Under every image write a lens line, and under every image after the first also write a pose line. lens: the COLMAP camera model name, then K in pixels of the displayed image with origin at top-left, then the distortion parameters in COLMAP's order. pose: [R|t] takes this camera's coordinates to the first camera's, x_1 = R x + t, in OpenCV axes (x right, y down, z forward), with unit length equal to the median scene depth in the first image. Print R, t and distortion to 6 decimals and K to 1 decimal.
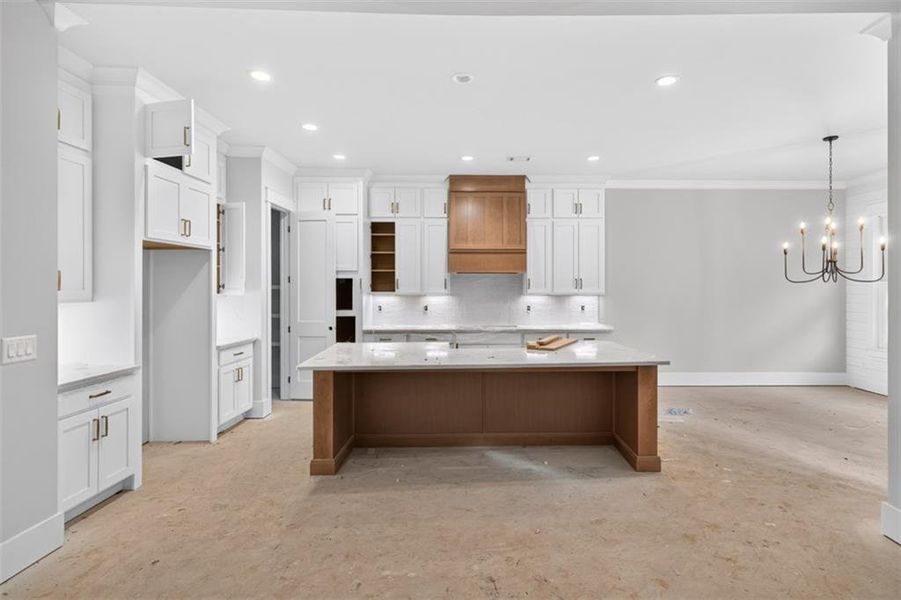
lens RADIAL K [[424.4, 0, 426.7], [0, 424.4, 298.4], [0, 0, 1]] dist [0.000277, 0.000831]
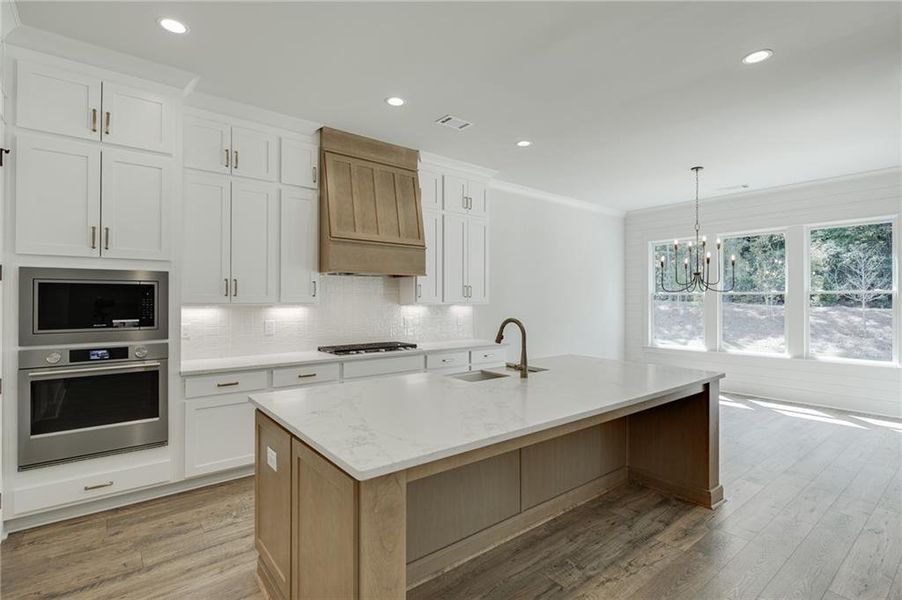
lens RADIAL K [[424.9, 0, 427.2], [0, 424.9, 298.4], [0, 0, 1]] dist [0.000277, 0.000831]
pose [[0.758933, -0.001481, 0.651167, -0.266185], [0.019876, 0.999584, -0.020893, -0.002297], [-0.650865, 0.028799, 0.758647, 0.404709]]
